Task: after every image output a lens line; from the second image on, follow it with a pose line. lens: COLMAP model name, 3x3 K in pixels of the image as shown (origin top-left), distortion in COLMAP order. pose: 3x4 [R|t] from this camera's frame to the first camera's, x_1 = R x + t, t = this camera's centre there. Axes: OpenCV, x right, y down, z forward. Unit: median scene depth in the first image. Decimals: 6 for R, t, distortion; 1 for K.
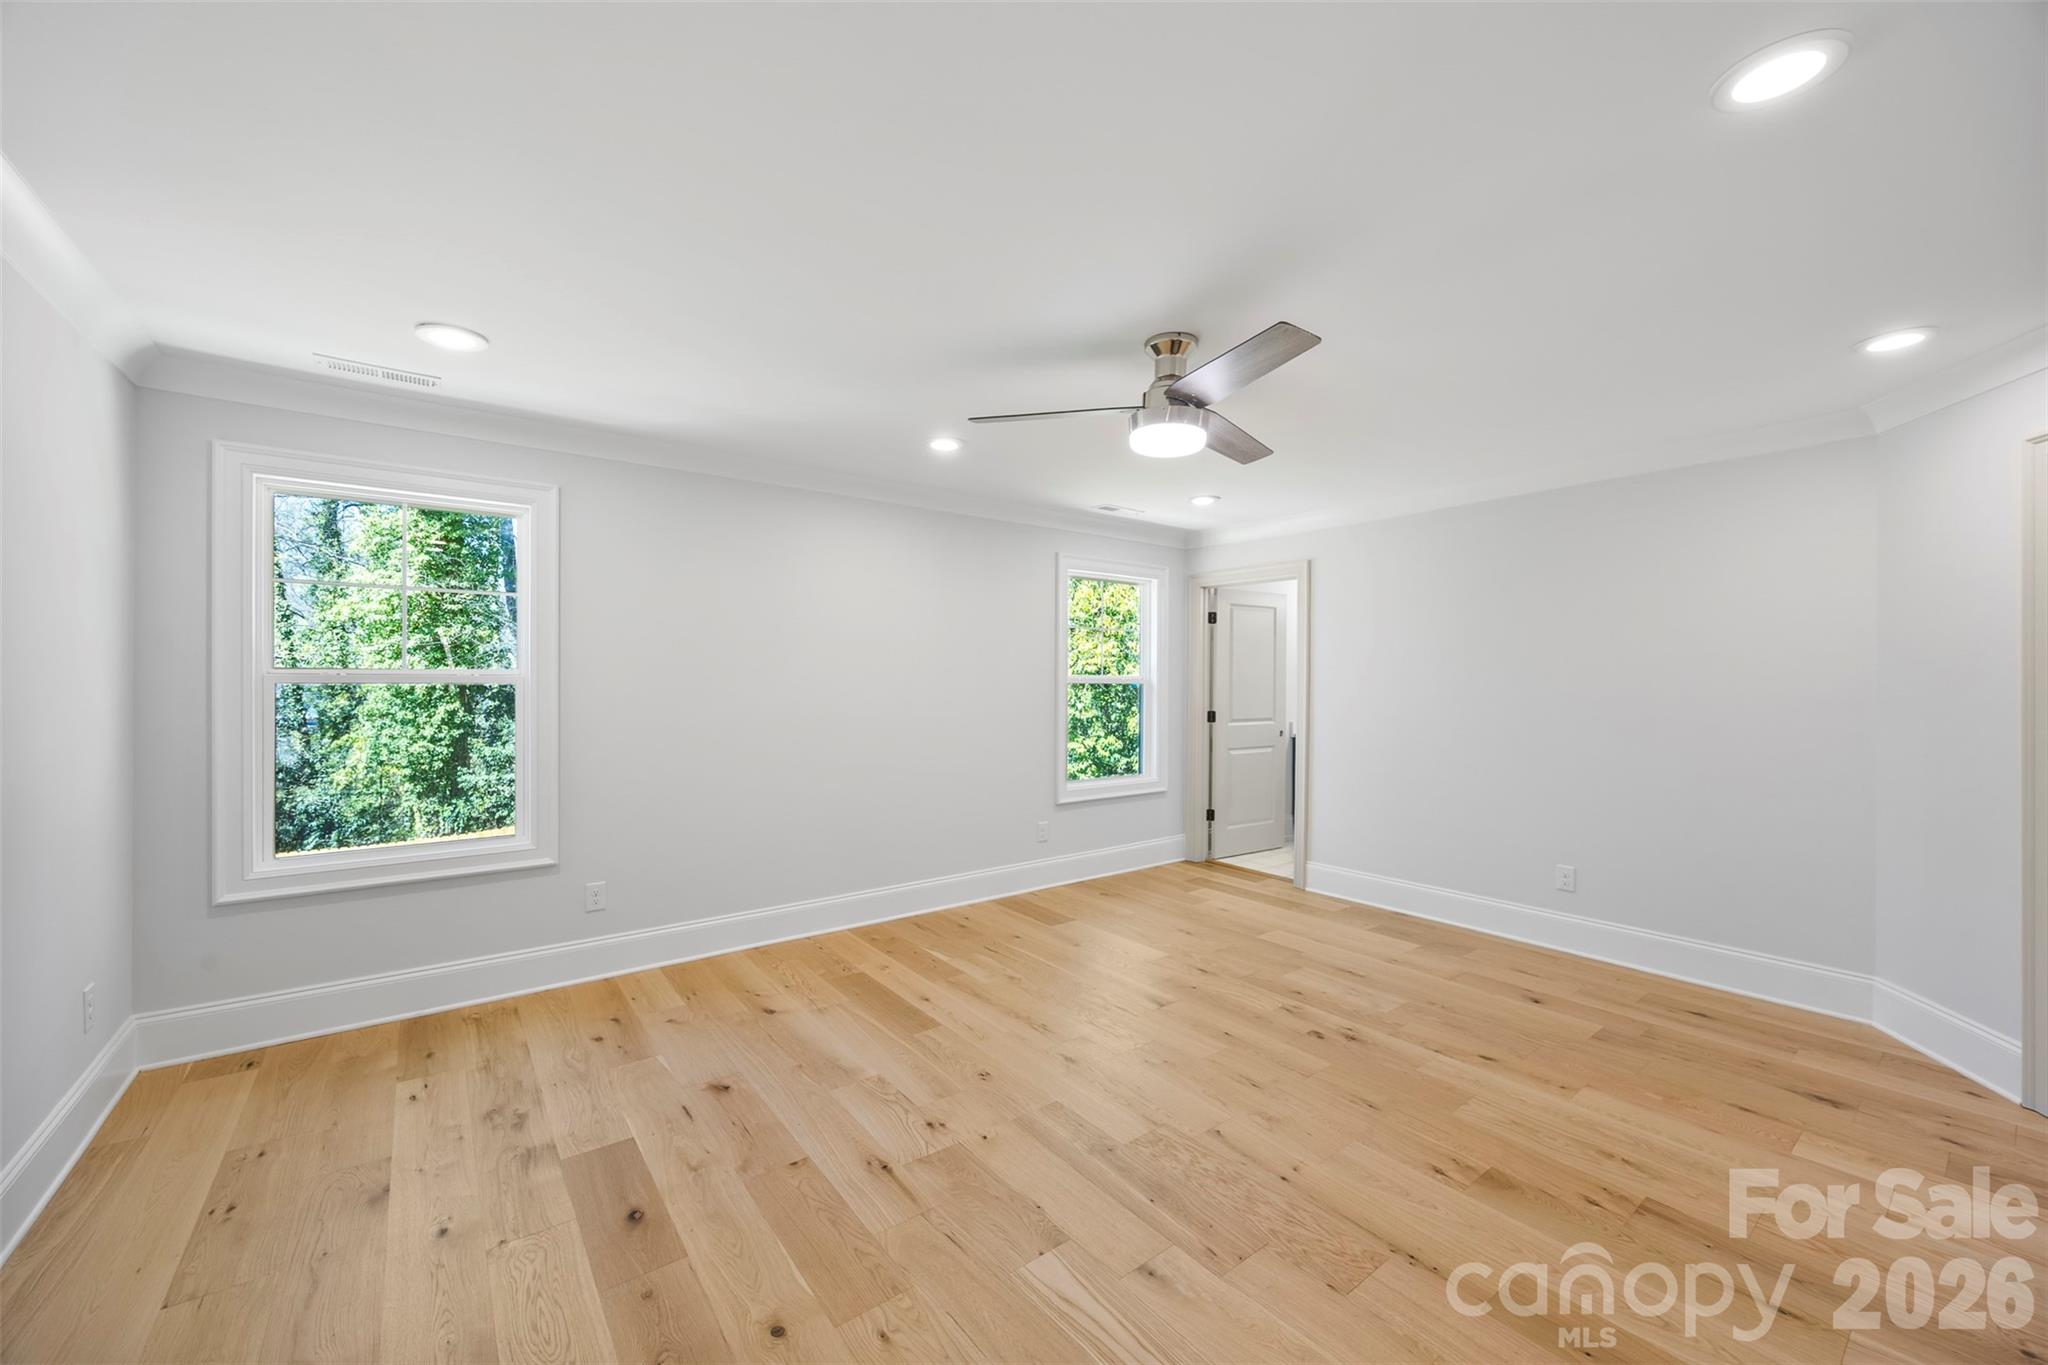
lens RADIAL K [[802.8, 0, 1016.2], [0, 802.8, 682.1], [0, 0, 1]] dist [0.003702, -0.000504]
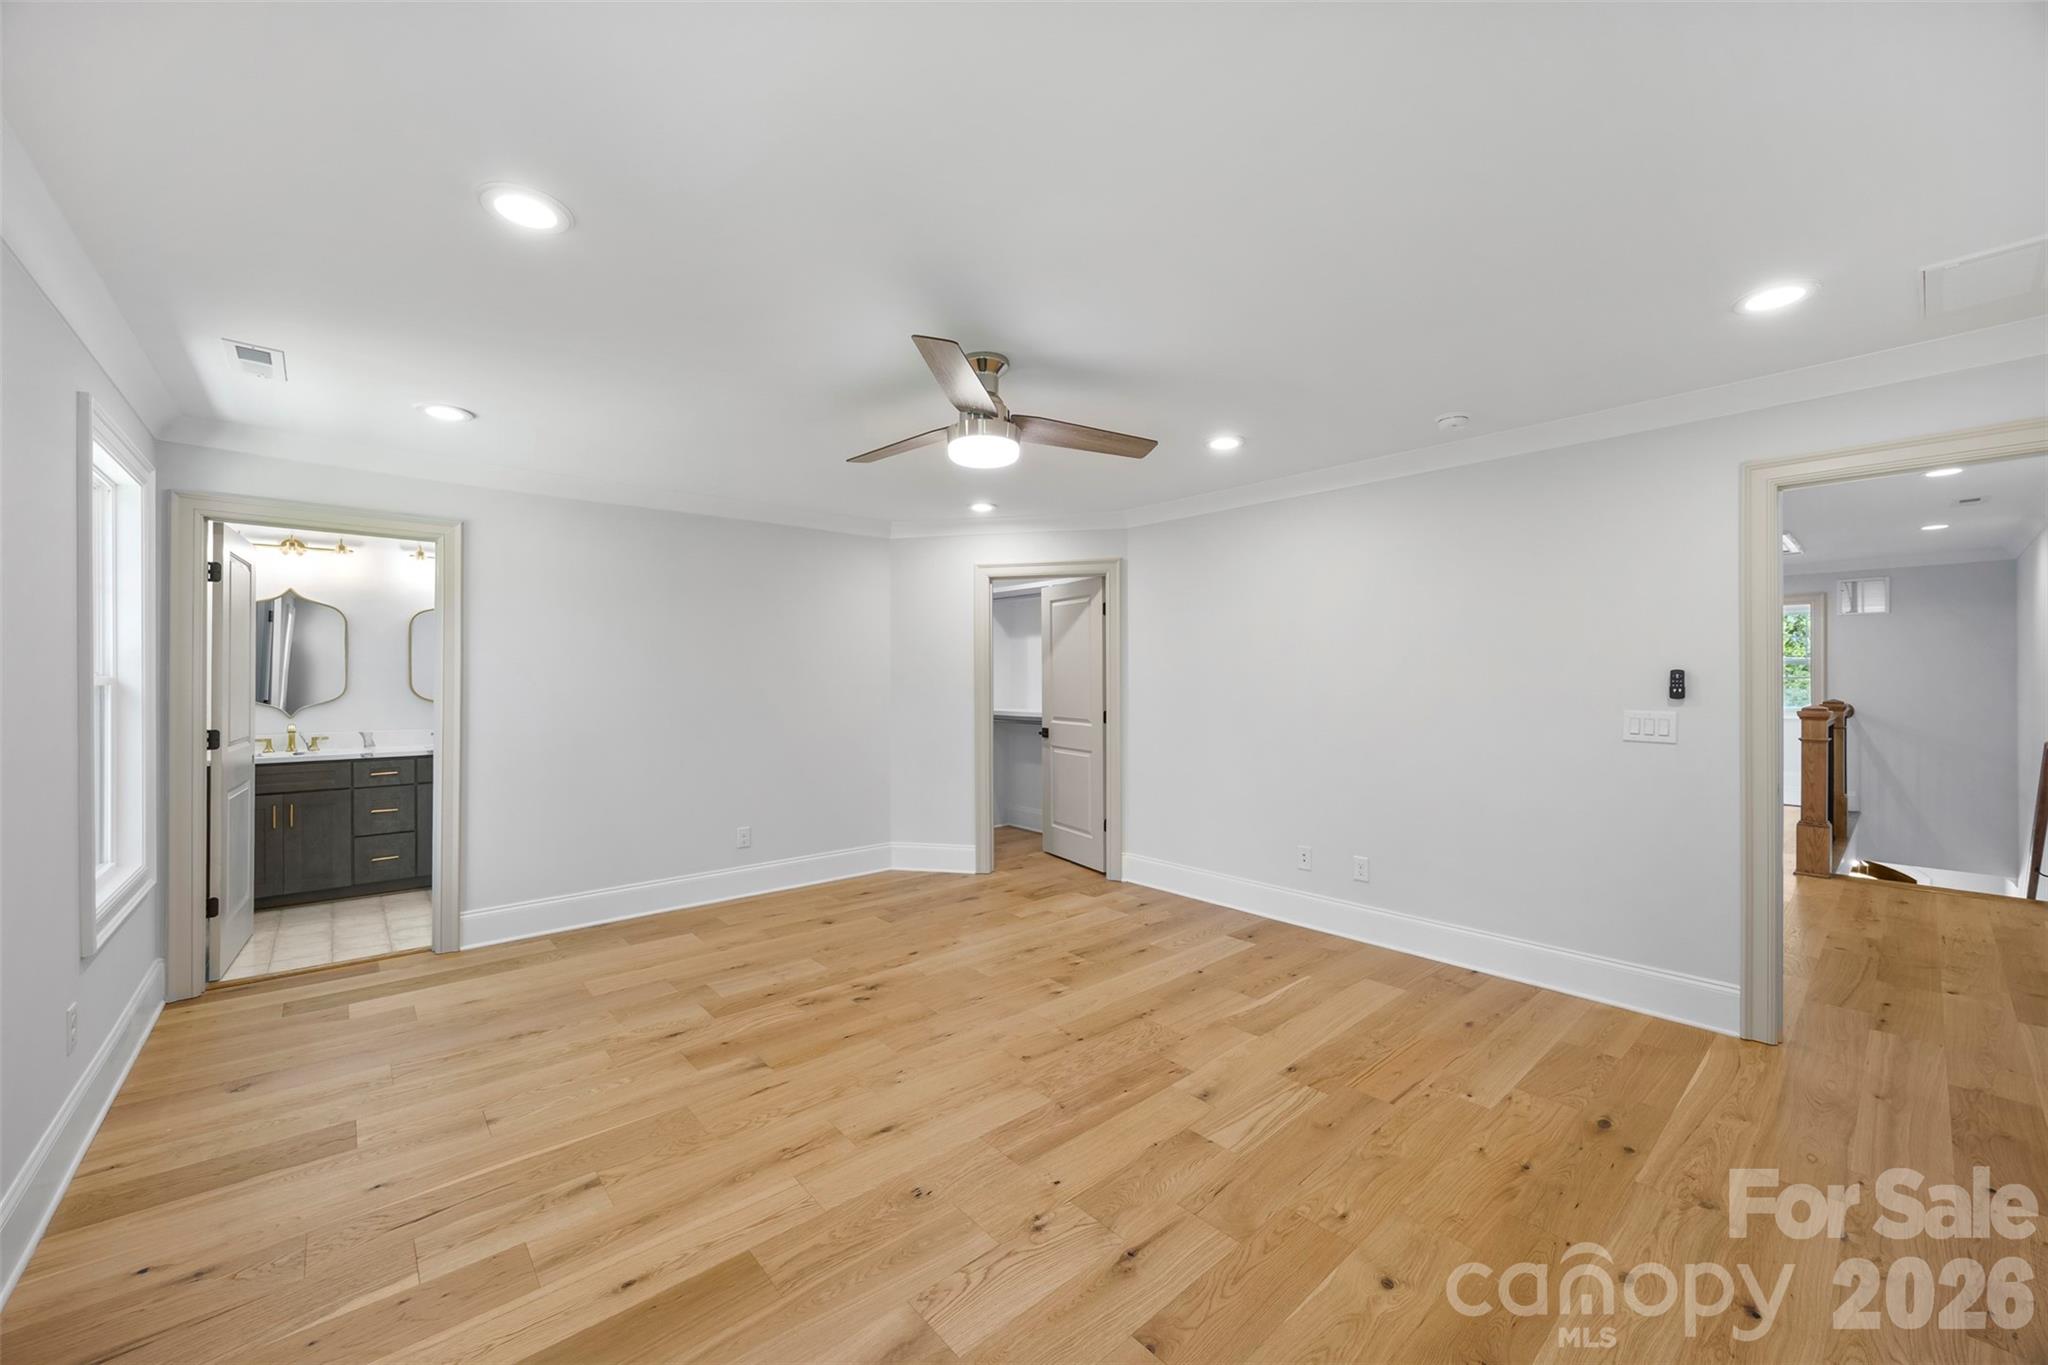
lens RADIAL K [[802.8, 0, 1016.2], [0, 802.8, 682.1], [0, 0, 1]] dist [0.003702, -0.000504]
pose [[-0.092759, -0.006649, 0.995666, -0.653788], [0.000699, 0.999977, 0.006743, -0.001866], [-0.995688, 0.001321, -0.092752, 0.791804]]
